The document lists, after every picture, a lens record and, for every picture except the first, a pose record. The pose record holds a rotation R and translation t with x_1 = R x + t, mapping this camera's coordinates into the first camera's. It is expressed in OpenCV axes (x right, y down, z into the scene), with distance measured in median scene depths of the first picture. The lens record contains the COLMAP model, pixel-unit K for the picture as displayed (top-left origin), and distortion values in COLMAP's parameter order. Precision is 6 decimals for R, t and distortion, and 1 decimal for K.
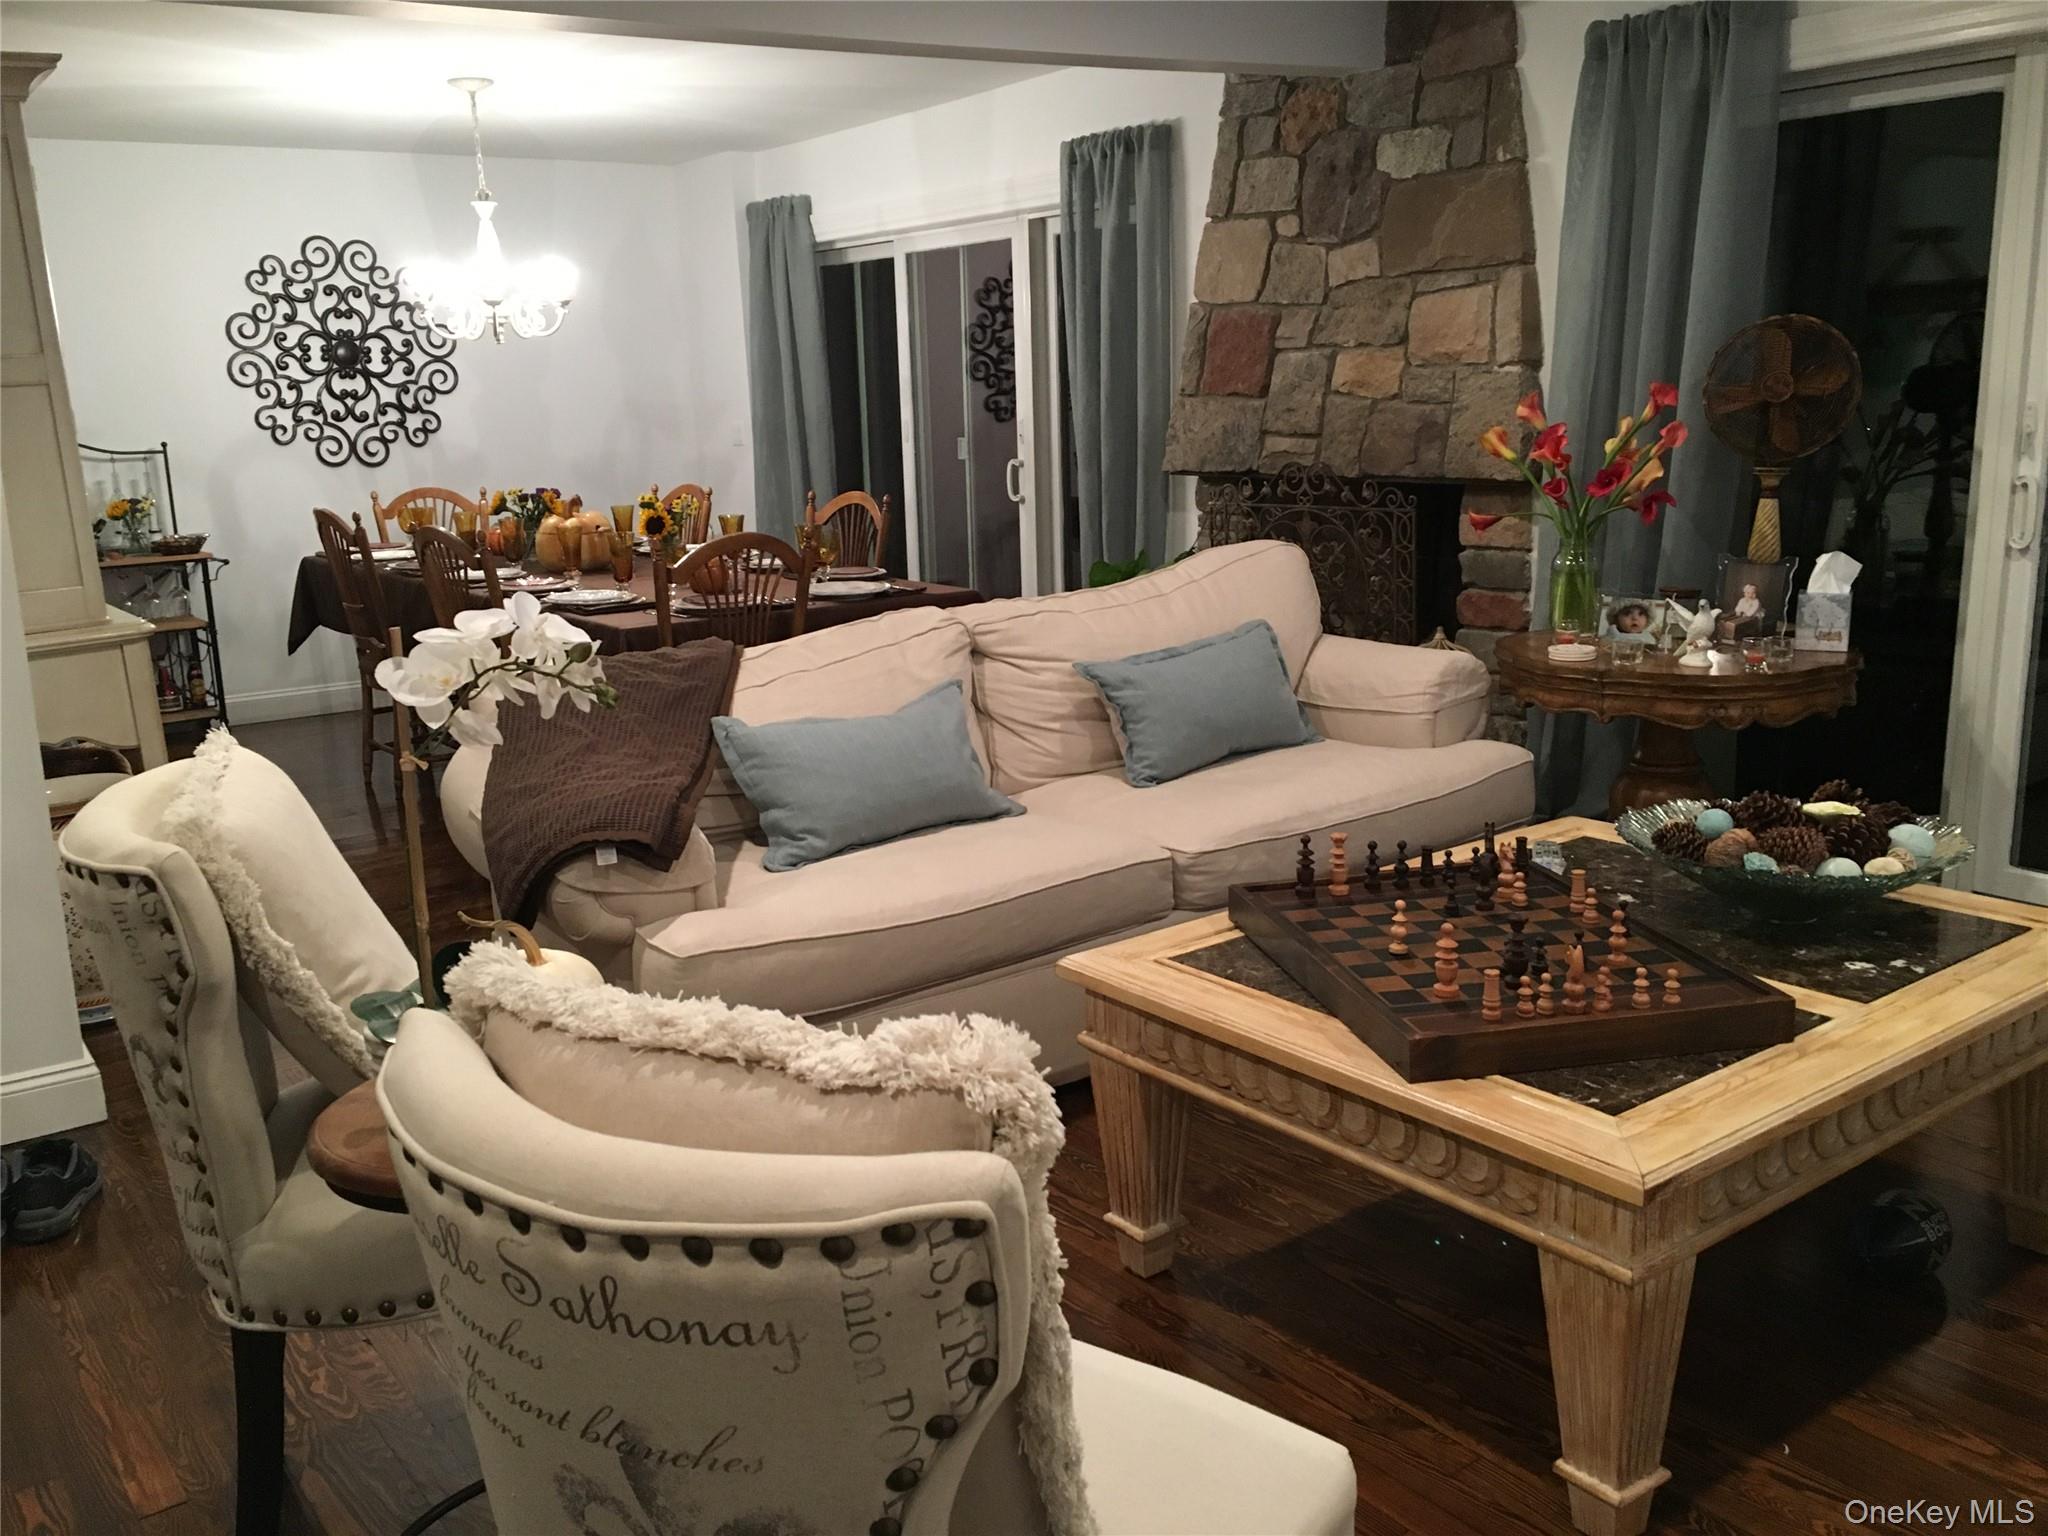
lens RADIAL K [[1770.6, 0, 1025.1], [0, 1770.6, 761.5], [0, 0, 1]] dist [0.022149, 0.006305]
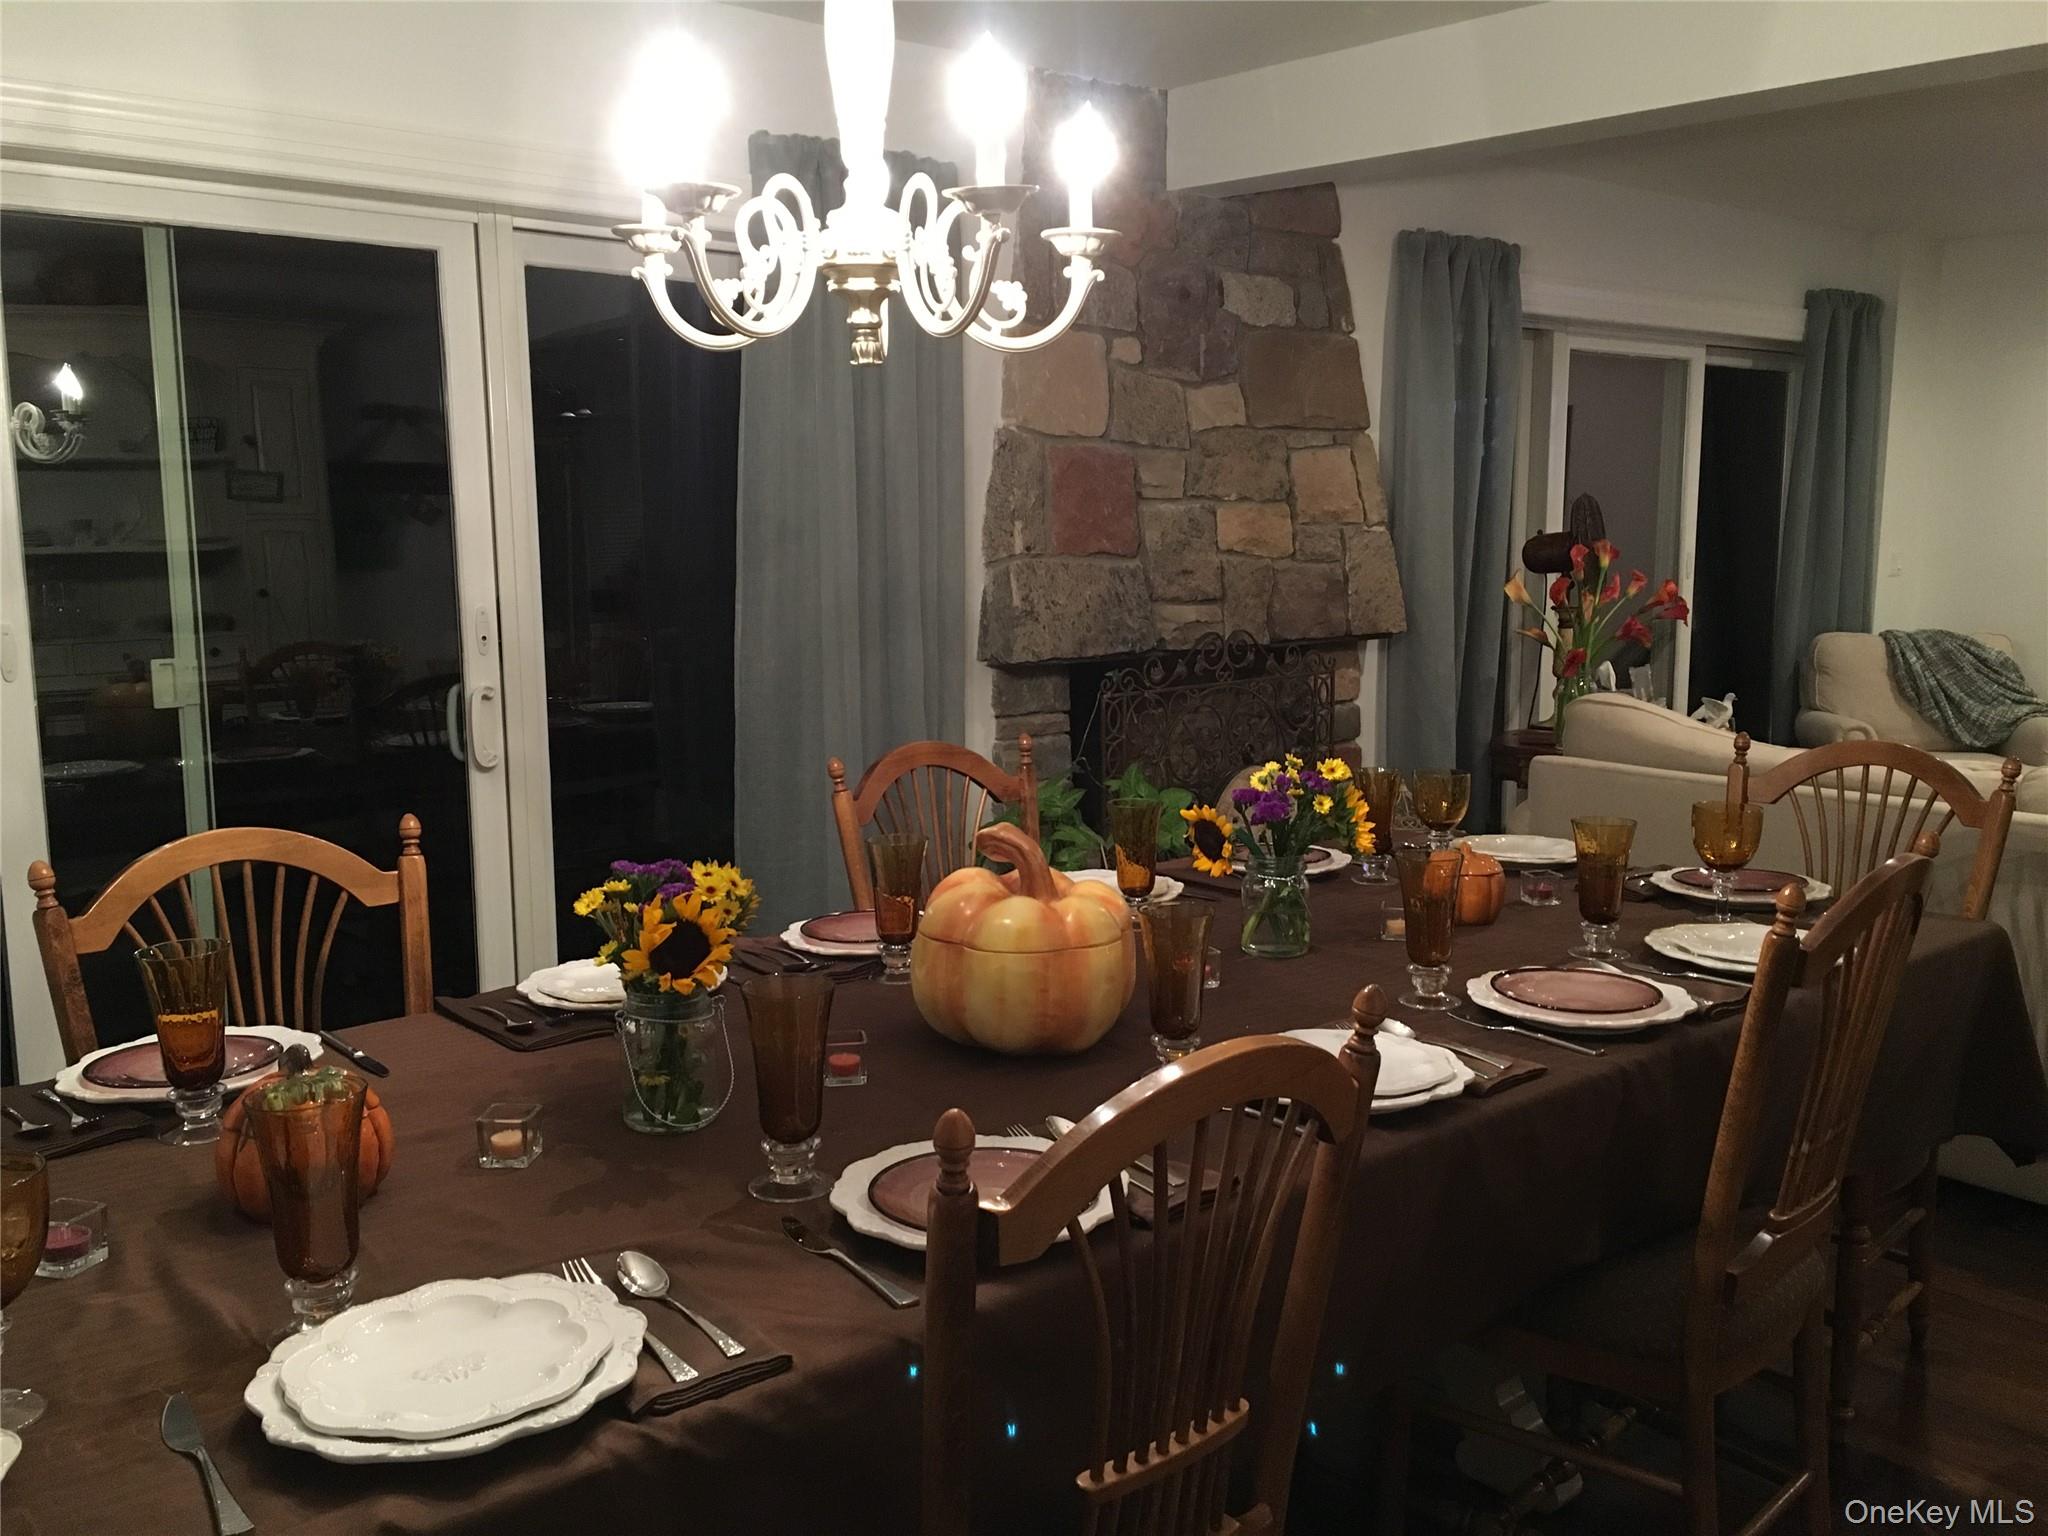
lens RADIAL K [[1770.6, 0, 1023.8], [0, 1770.6, 767.2], [0, 0, 1]] dist [0.022149, 0.006305]
pose [[-0.095782, -0.105735, 0.989771, -0.589878], [0.216915, 0.968228, 0.124425, -0.201575], [-0.971480, 0.226614, -0.069803, 1.012584]]
